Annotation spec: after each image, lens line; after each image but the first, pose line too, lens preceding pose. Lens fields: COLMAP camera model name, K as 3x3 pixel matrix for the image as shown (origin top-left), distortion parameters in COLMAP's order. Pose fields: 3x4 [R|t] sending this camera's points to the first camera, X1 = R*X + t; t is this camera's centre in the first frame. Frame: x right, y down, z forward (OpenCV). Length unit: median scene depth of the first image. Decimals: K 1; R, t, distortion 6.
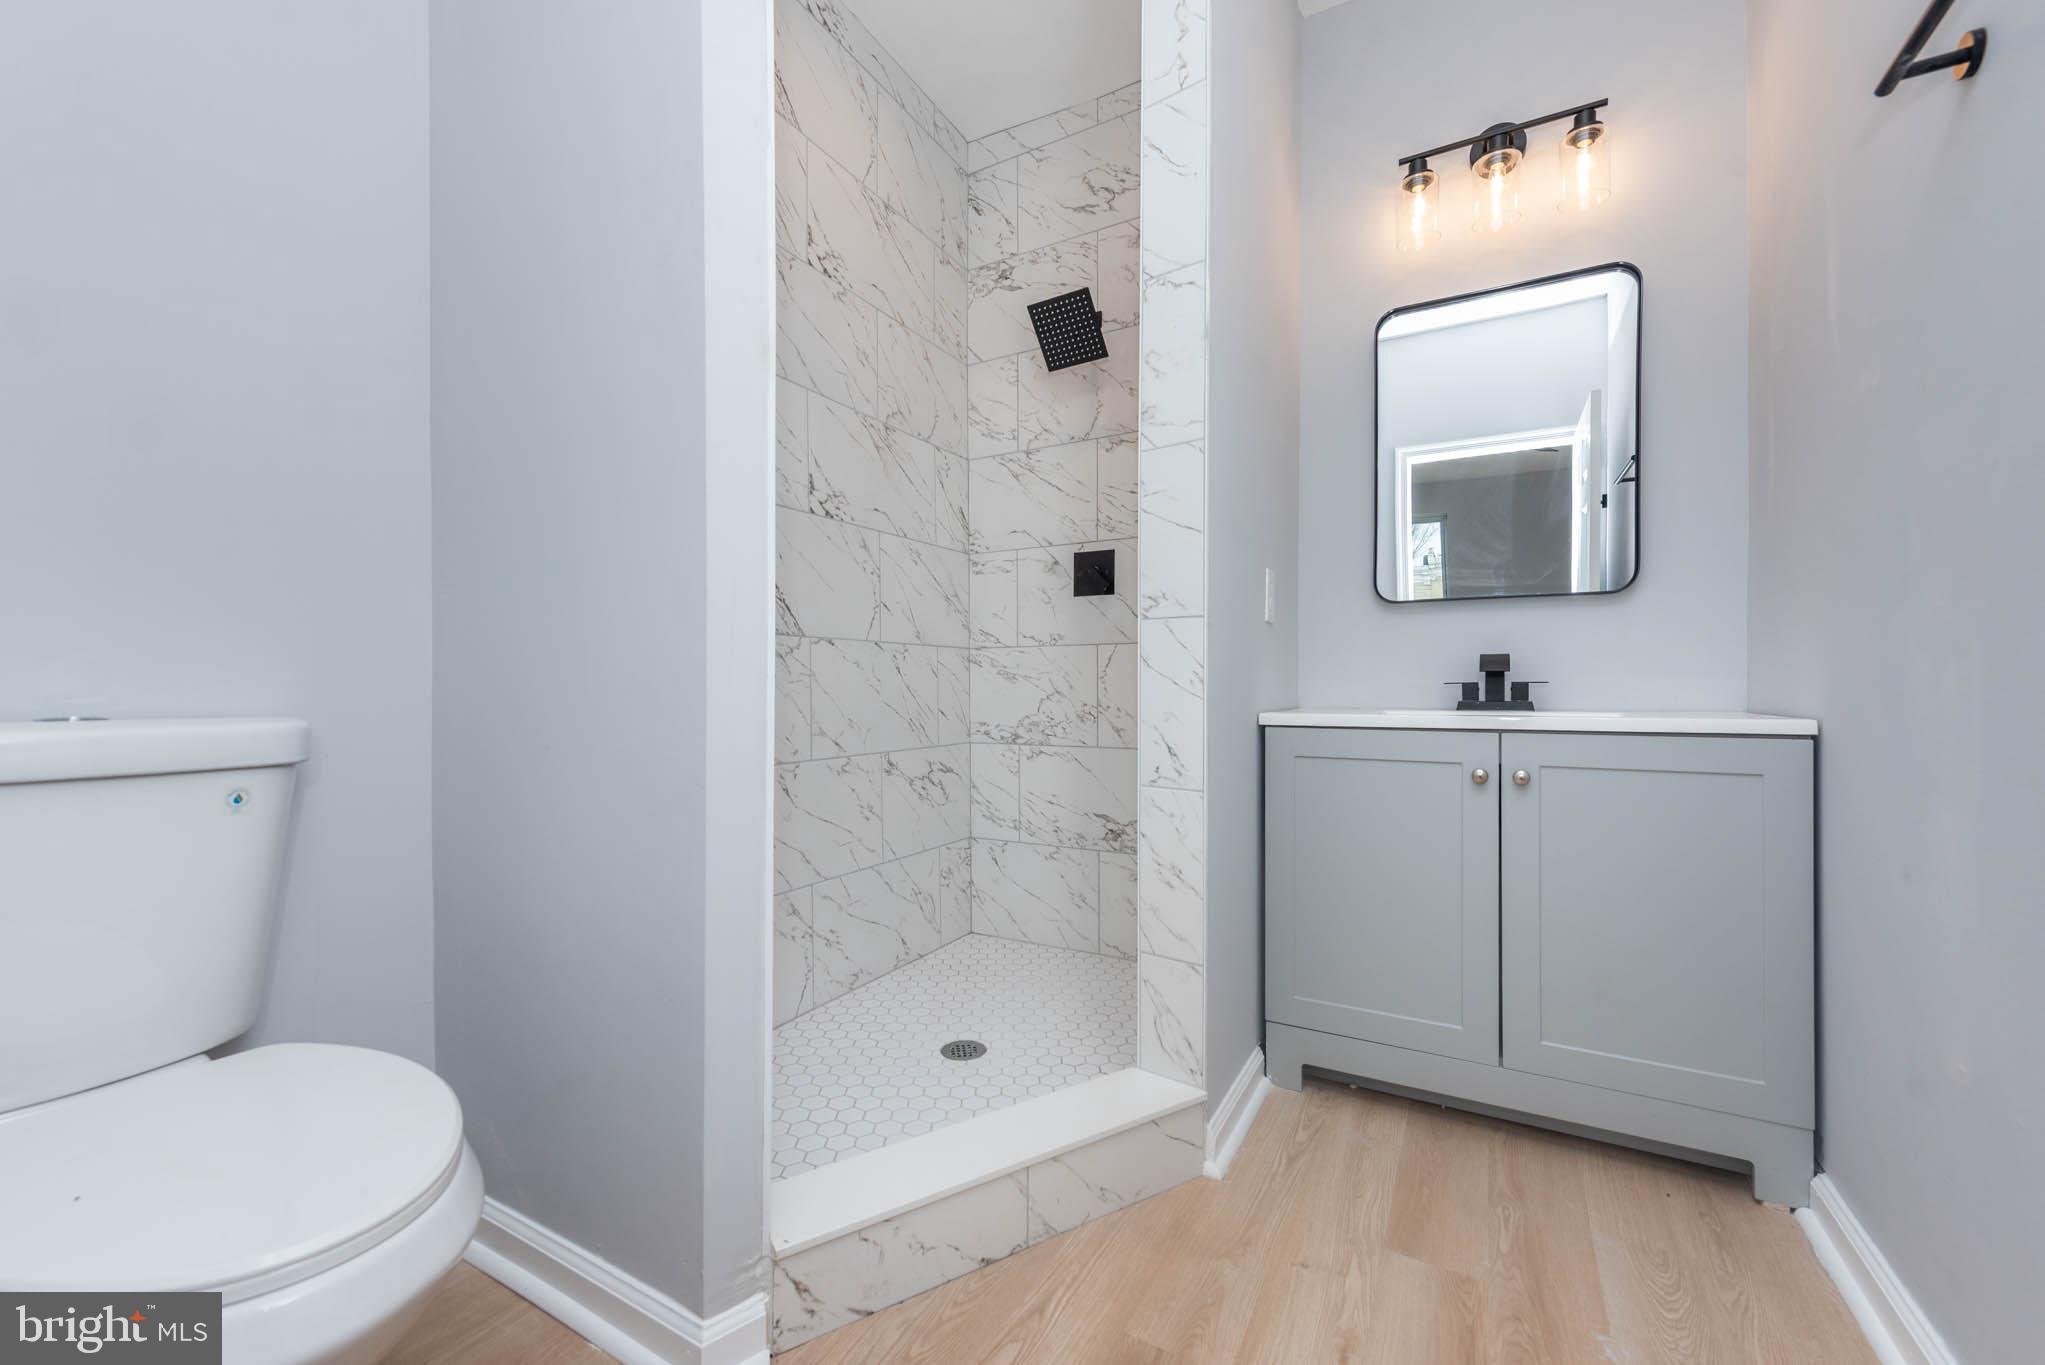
lens RADIAL K [[803.0, 0, 1024.2], [0, 803.0, 680.6], [0, 0, 1]] dist [0.002469, 0.000049]
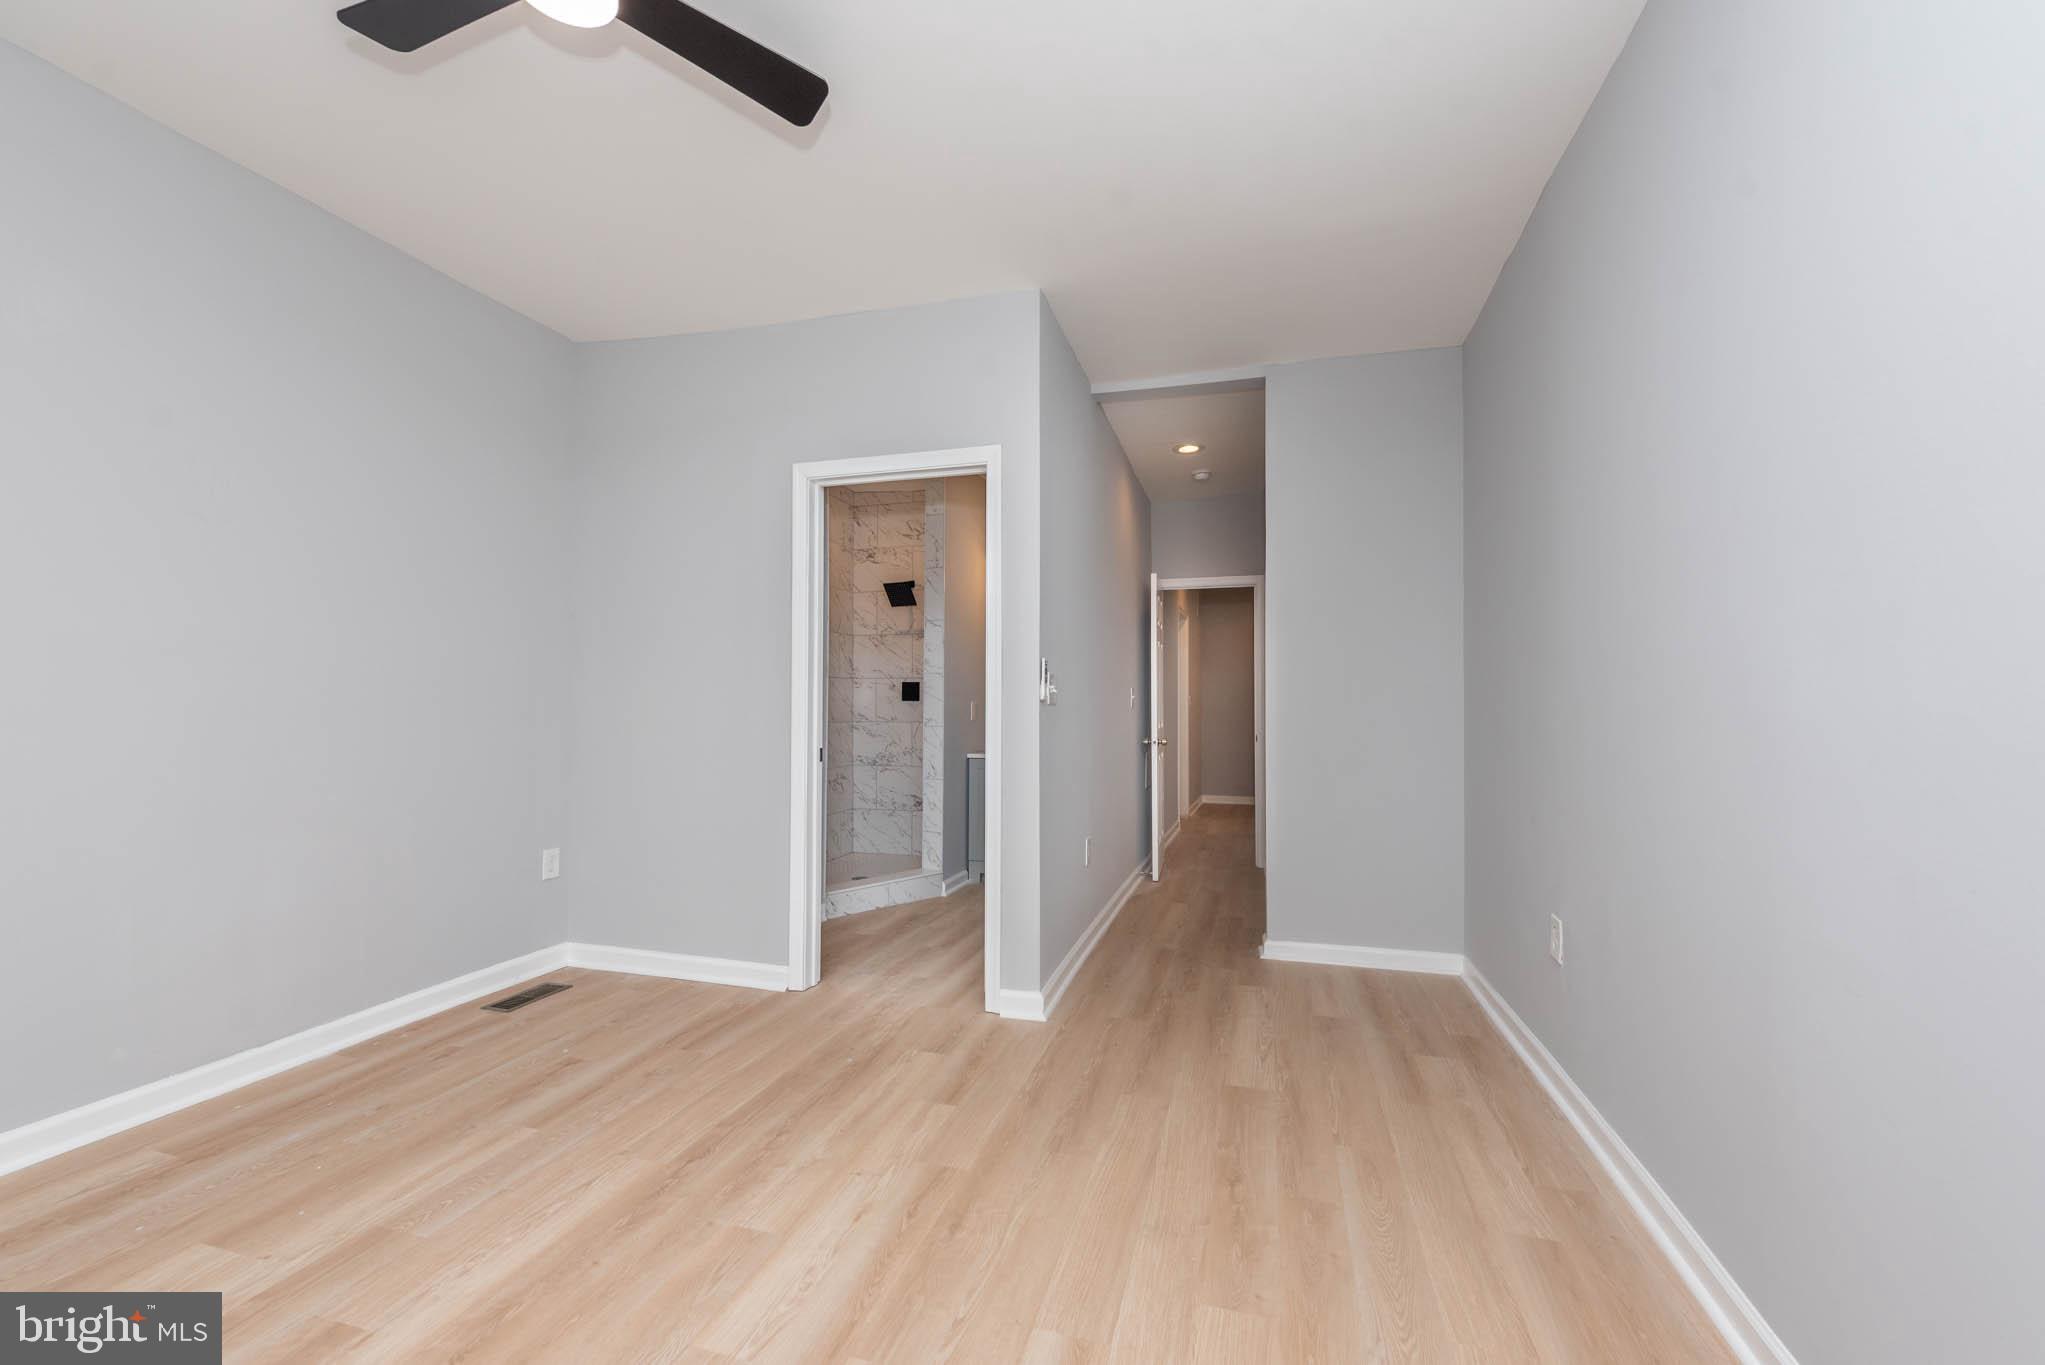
lens RADIAL K [[803.0, 0, 1035.0], [0, 803.0, 688.4], [0, 0, 1]] dist [0.002469, 0.000049]
pose [[0.972857, 0.006061, 0.231329, -0.096372], [-0.003670, 0.999935, -0.010764, -0.113781], [-0.231379, 0.009623, 0.972816, -1.290967]]
